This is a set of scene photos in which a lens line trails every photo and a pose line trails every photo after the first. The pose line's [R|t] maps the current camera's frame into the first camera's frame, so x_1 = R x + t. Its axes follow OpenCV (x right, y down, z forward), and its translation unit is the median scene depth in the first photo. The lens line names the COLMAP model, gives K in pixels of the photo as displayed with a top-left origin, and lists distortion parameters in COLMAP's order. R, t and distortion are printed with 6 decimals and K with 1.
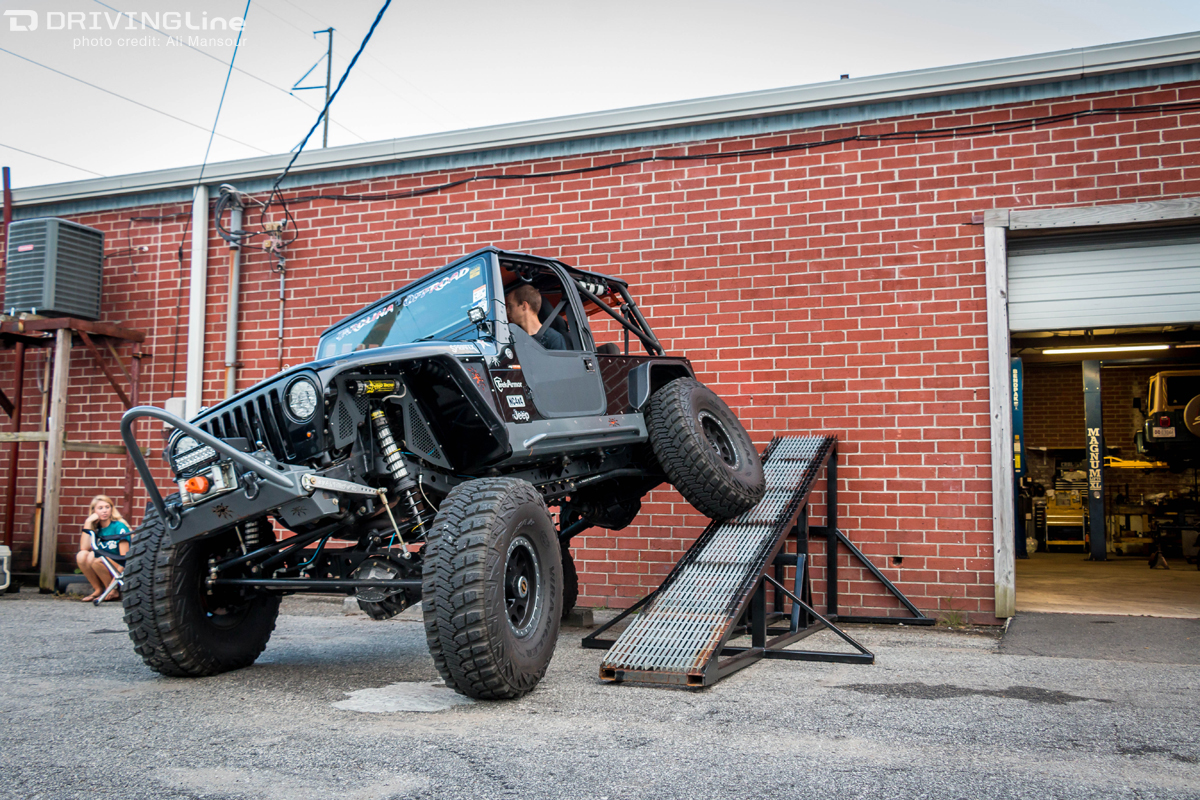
lens RADIAL K [[1229.5, 0, 600.0], [0, 1229.5, 400.0], [0, 0, 1]] dist [-0.004157, 0.253093]
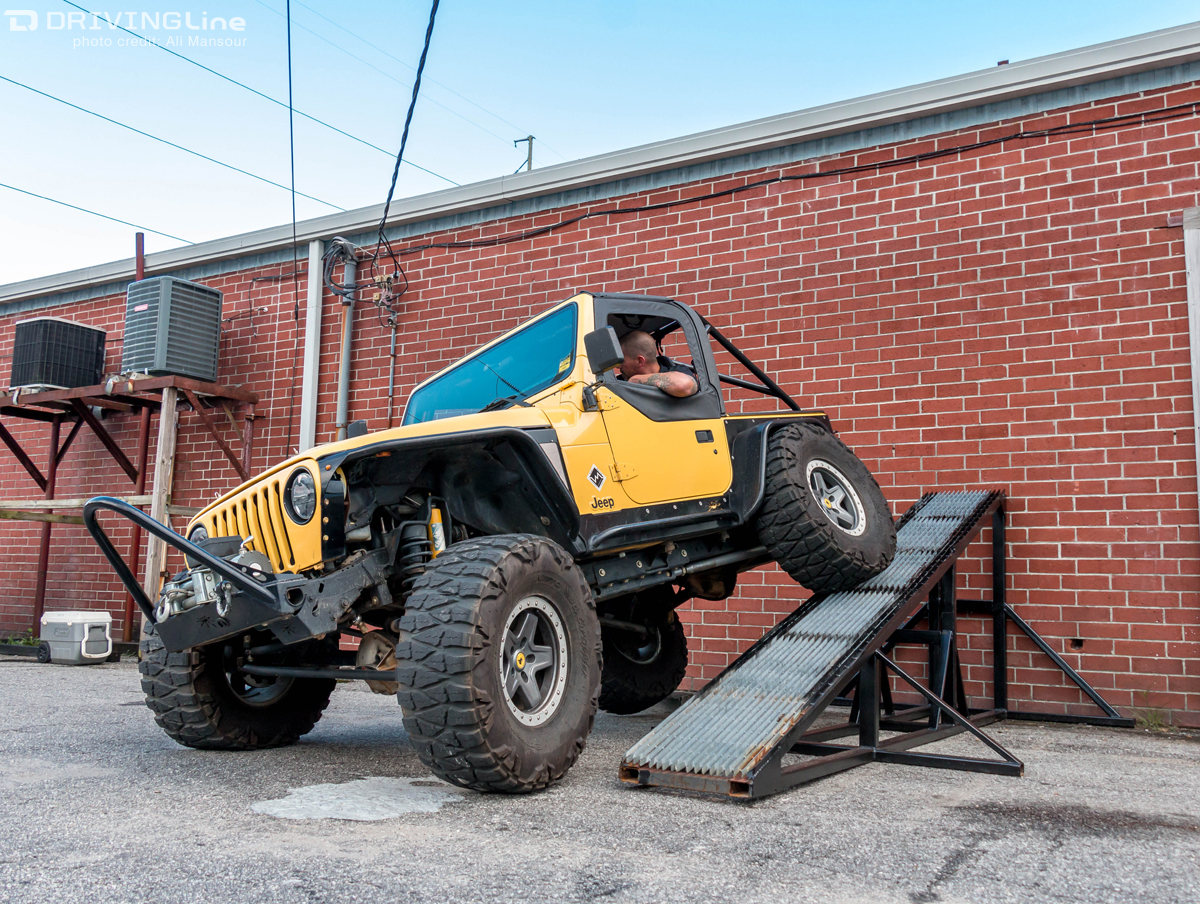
lens RADIAL K [[1196.6, 0, 603.9], [0, 1196.6, 445.2], [0, 0, 1]] dist [0.042093, 0.012050]
pose [[0.986986, -0.008332, -0.160590, 0.058754], [0.001980, 0.999211, -0.039674, 0.028760], [0.160794, 0.038839, 0.986224, 0.151659]]
